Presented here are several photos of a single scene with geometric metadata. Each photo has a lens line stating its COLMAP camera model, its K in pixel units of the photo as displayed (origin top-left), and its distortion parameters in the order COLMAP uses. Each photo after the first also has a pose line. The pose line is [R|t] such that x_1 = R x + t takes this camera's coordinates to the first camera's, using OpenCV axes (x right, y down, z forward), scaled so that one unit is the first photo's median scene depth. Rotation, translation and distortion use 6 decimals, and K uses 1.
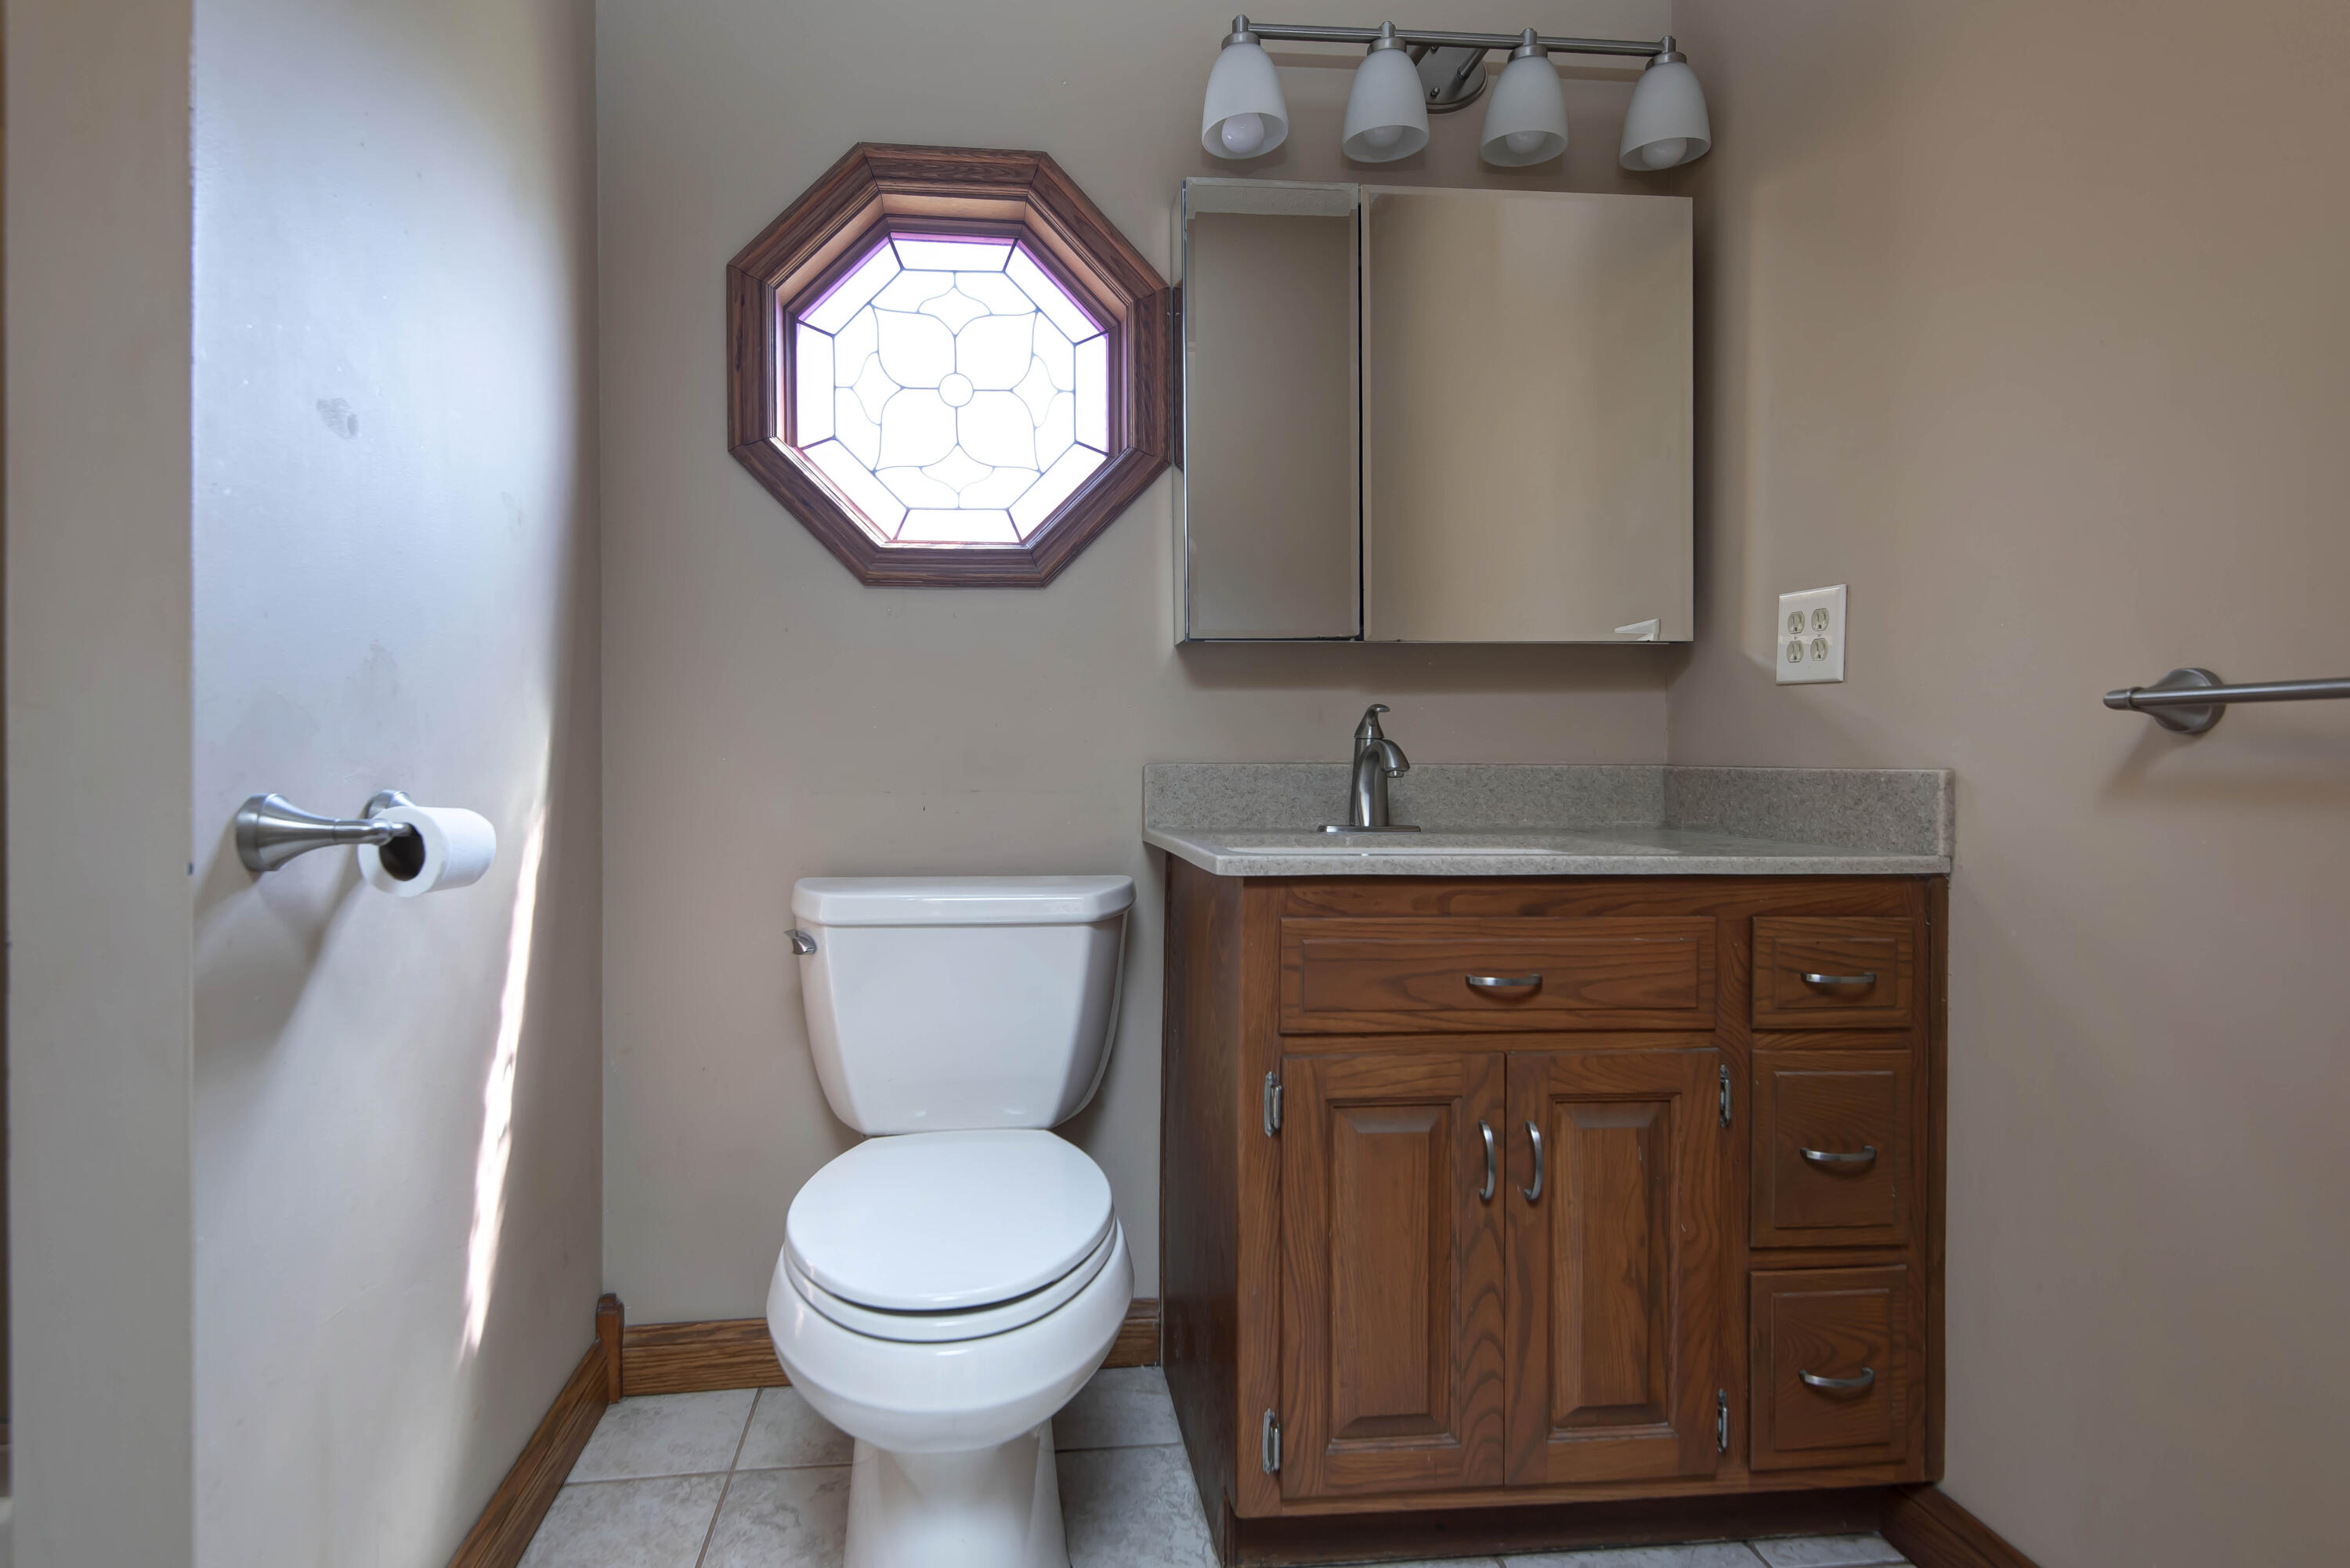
lens RADIAL K [[1225.0, 0, 1175.1], [0, 1225.0, 802.4], [0, 0, 1]] dist [0.013332, 0.000020]
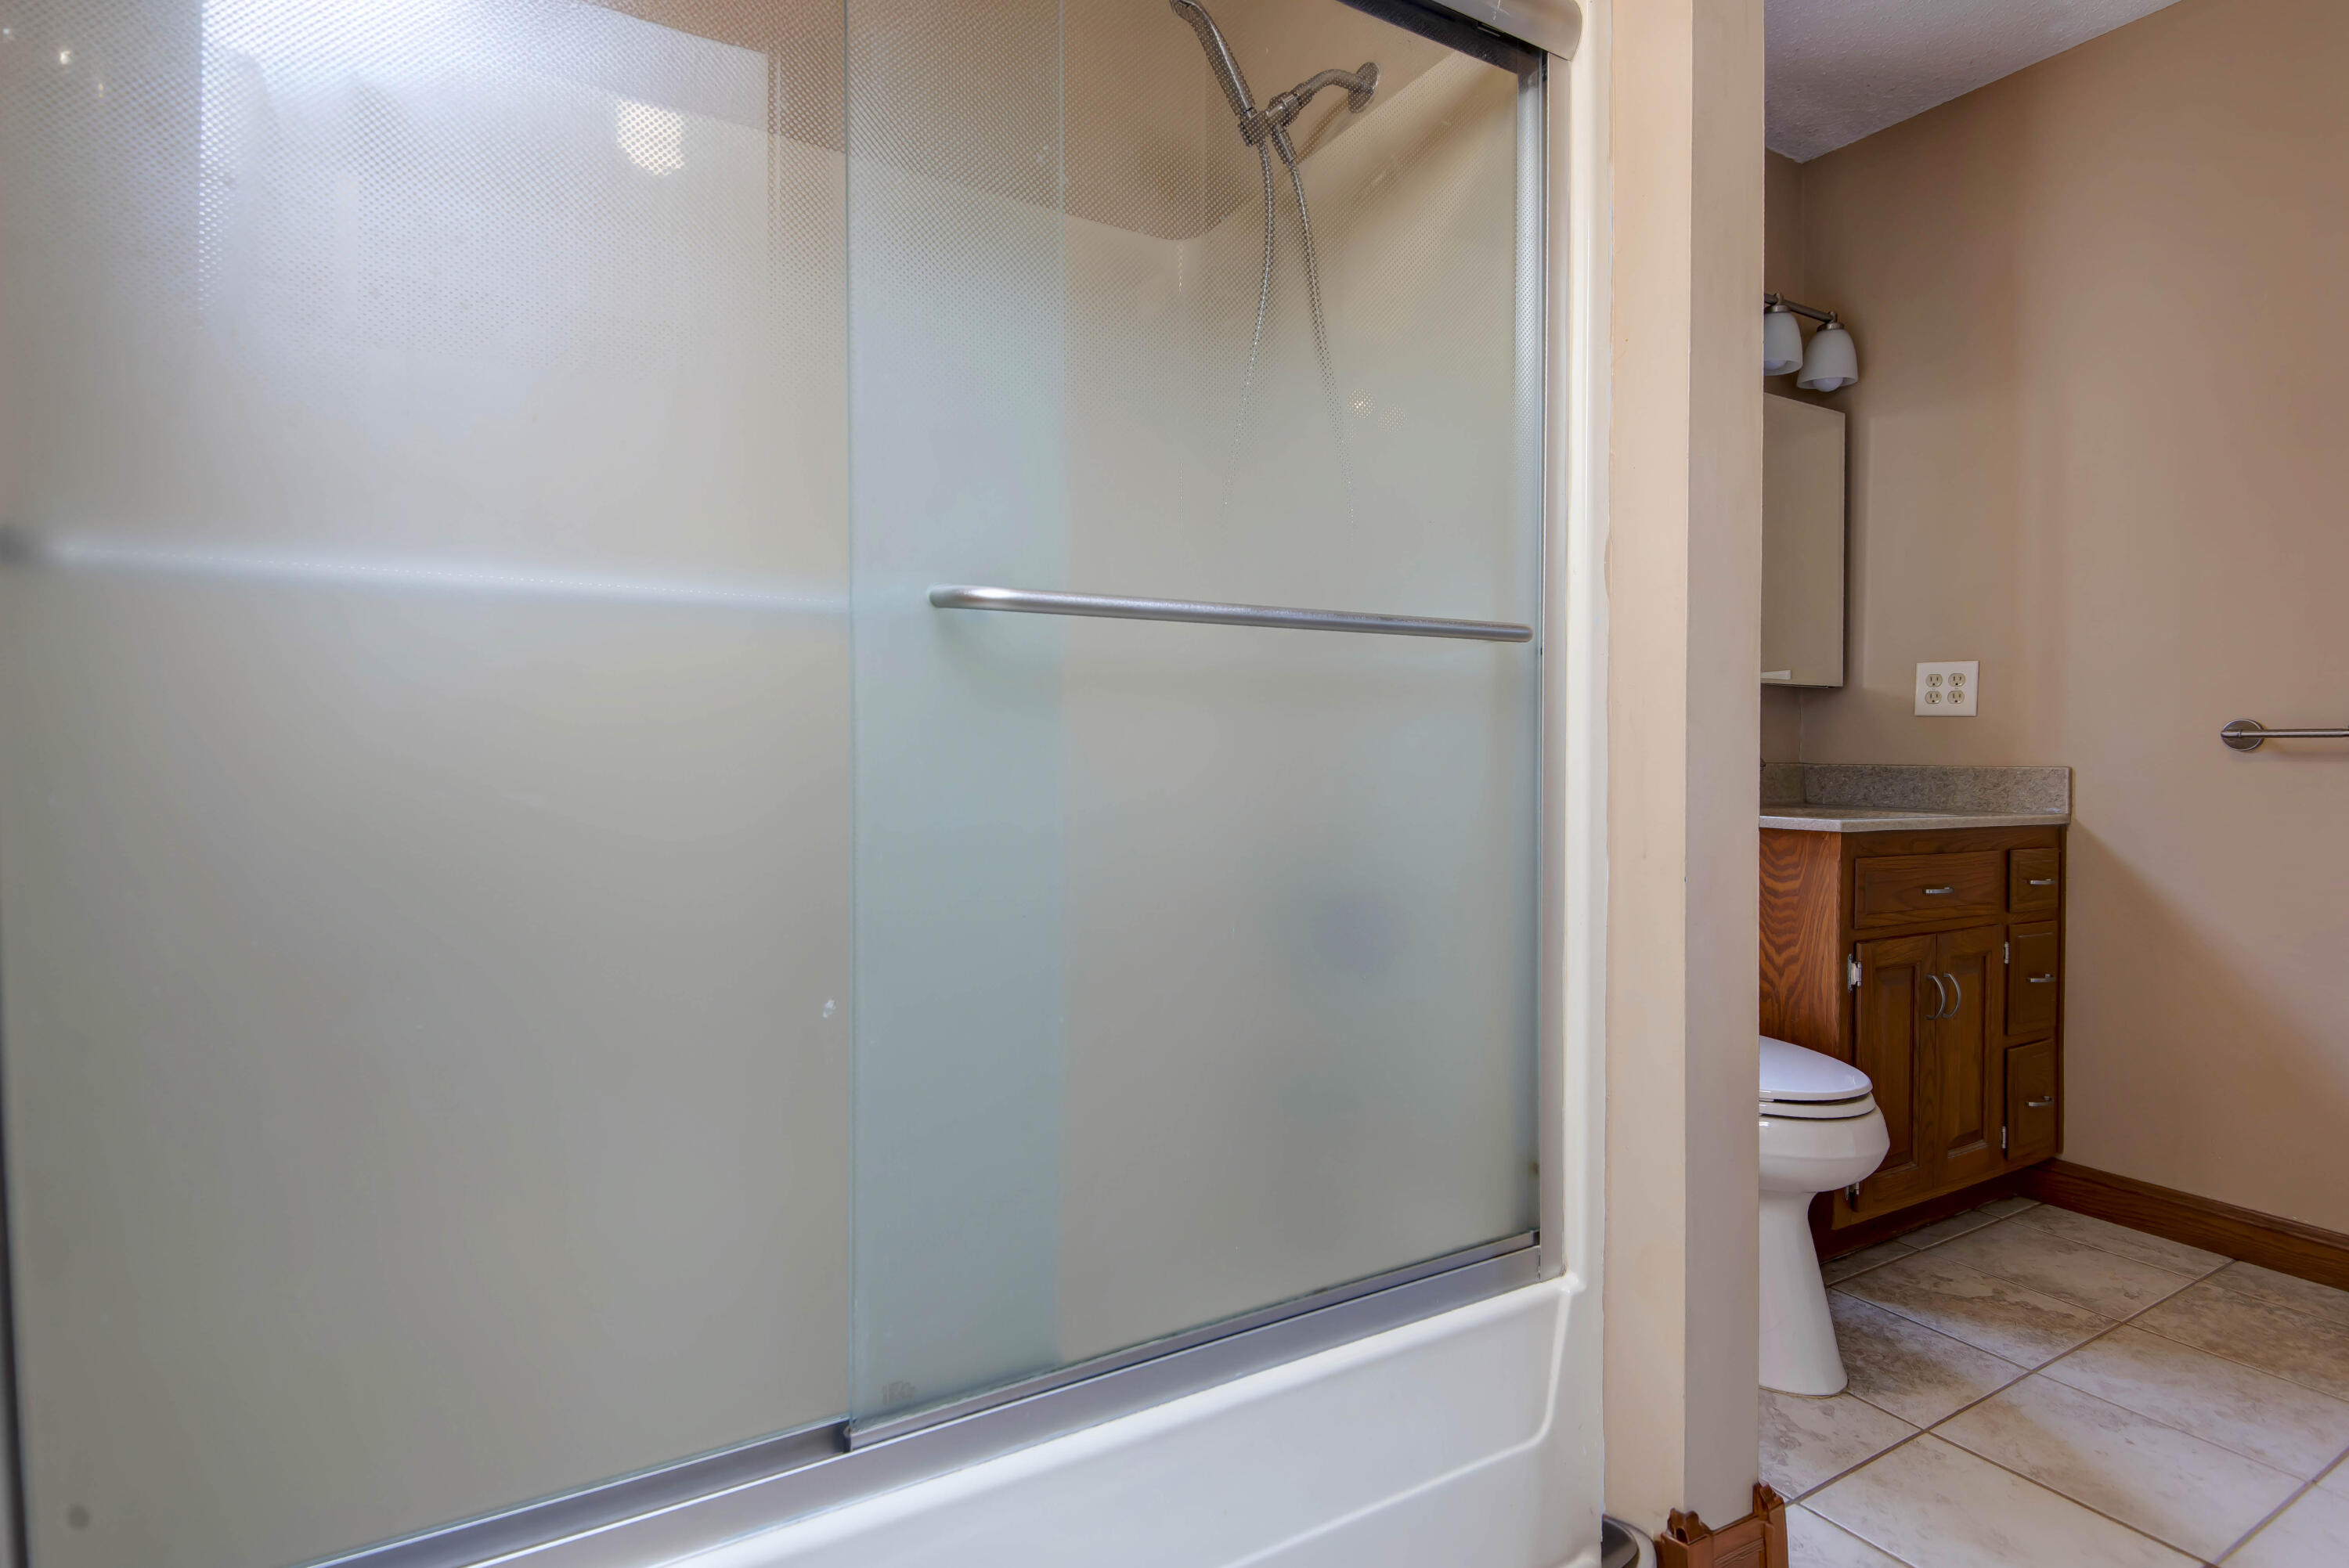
lens RADIAL K [[1195.8, 0, 1178.6], [0, 1195.8, 776.1], [0, 0, 1]] dist [0.034067, 0.000019]
pose [[0.900794, -0.006471, 0.434198, -1.275096], [0.010169, 0.999929, -0.006195, -0.015074], [-0.434127, 0.009996, 0.900796, -0.065162]]
